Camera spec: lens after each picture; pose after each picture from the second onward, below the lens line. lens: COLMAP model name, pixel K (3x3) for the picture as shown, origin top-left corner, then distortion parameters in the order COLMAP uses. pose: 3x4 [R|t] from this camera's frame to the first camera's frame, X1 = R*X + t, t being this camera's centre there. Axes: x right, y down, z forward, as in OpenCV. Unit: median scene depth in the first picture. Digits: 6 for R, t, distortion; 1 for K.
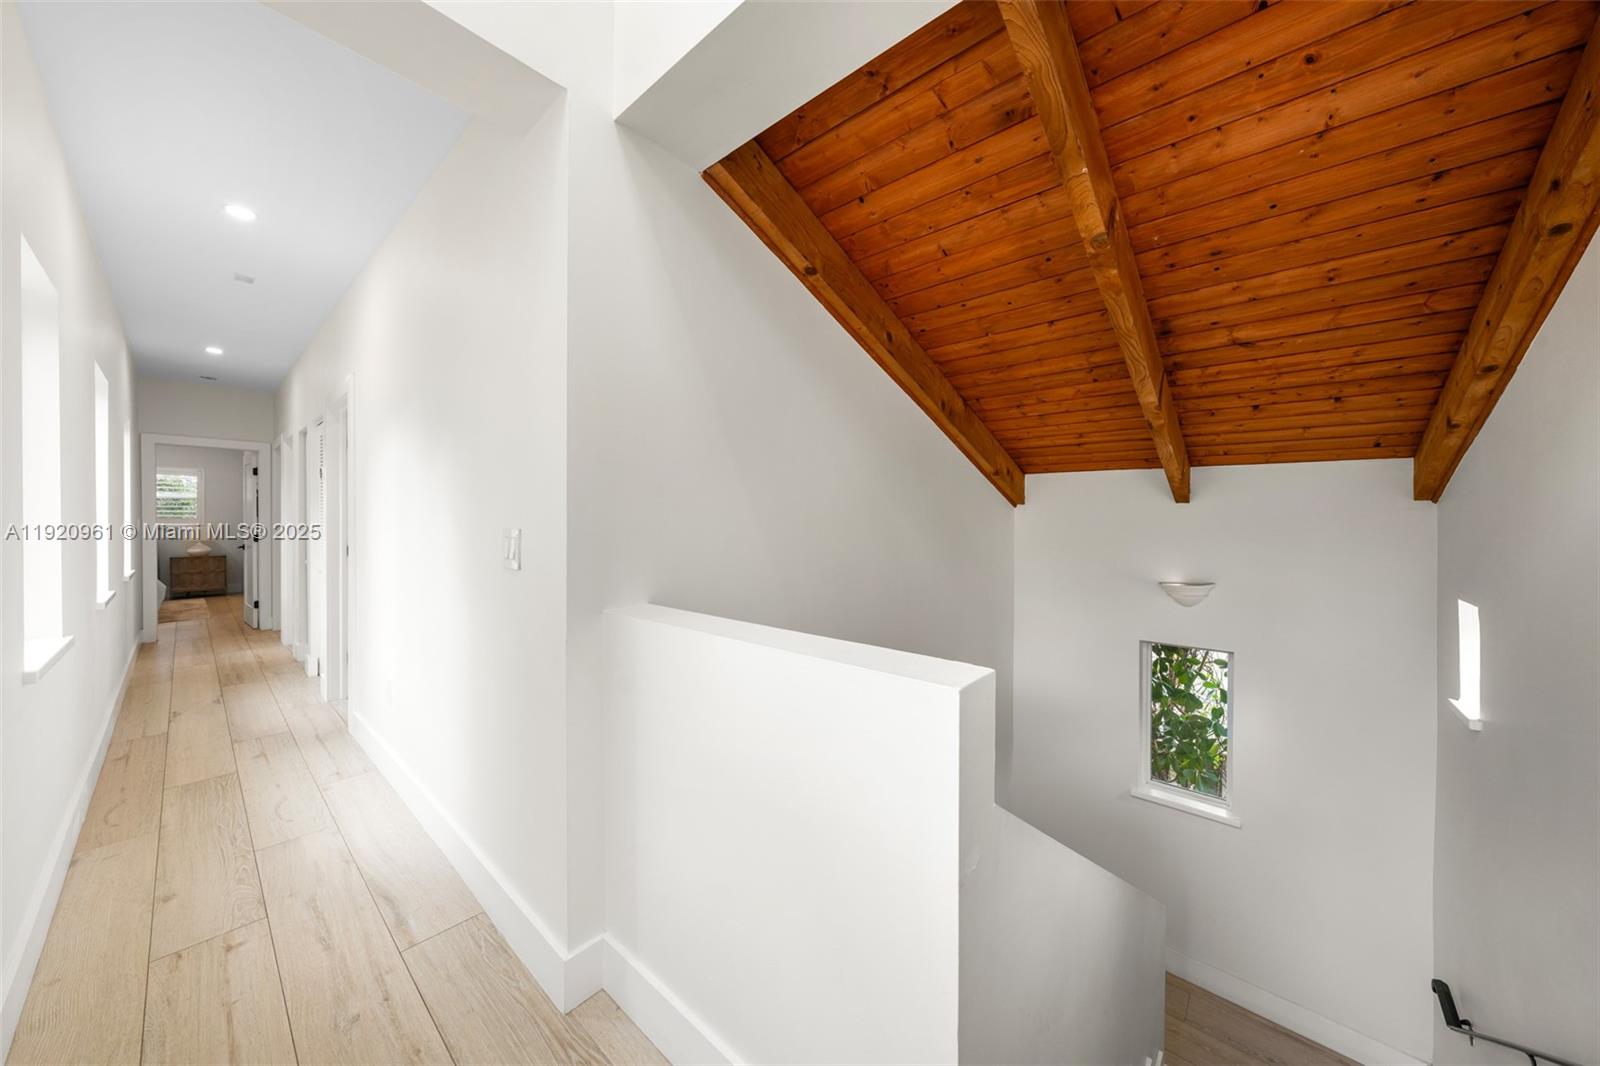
lens RADIAL K [[546.1, 0, 801.3], [0, 546.1, 529.6], [0, 0, 1]] dist [-0.001360, 0.000507]
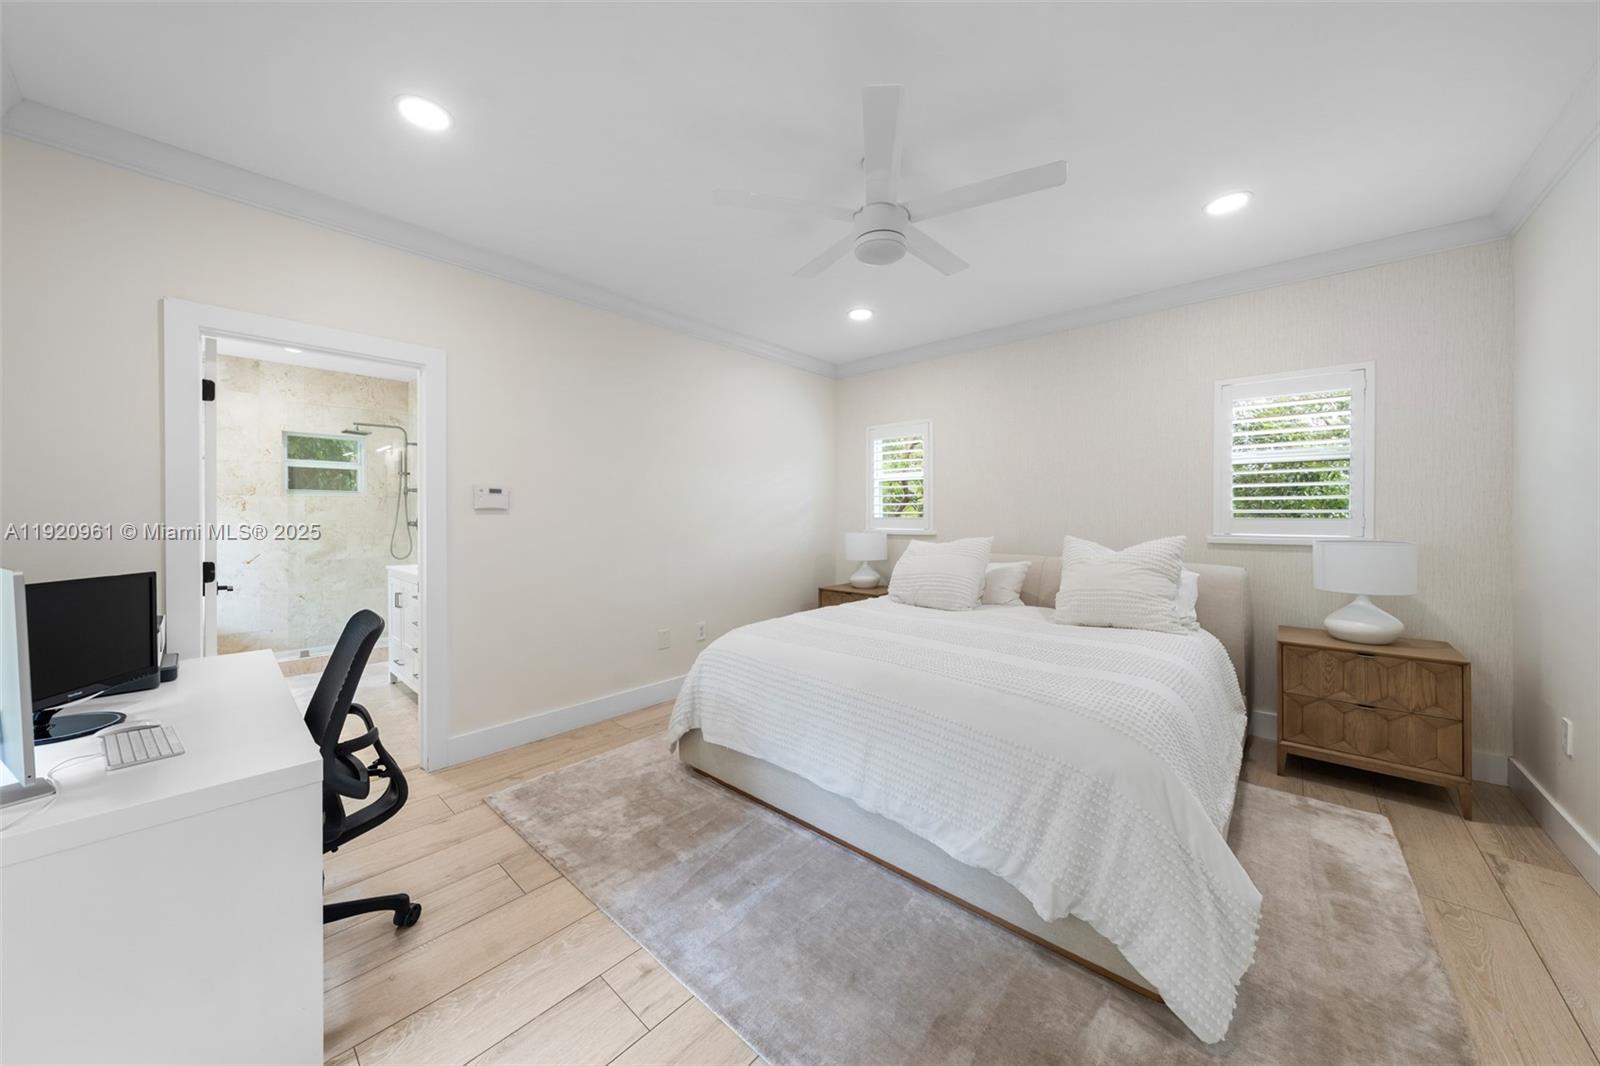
lens RADIAL K [[546.1, 0, 800.2], [0, 546.1, 519.6], [0, 0, 1]] dist [-0.001360, 0.000507]
pose [[-0.007805, 0.004218, -0.999961, -0.813415], [0.002164, 0.999989, 0.004202, -0.020407], [0.999967, -0.002132, -0.007814, 0.703748]]
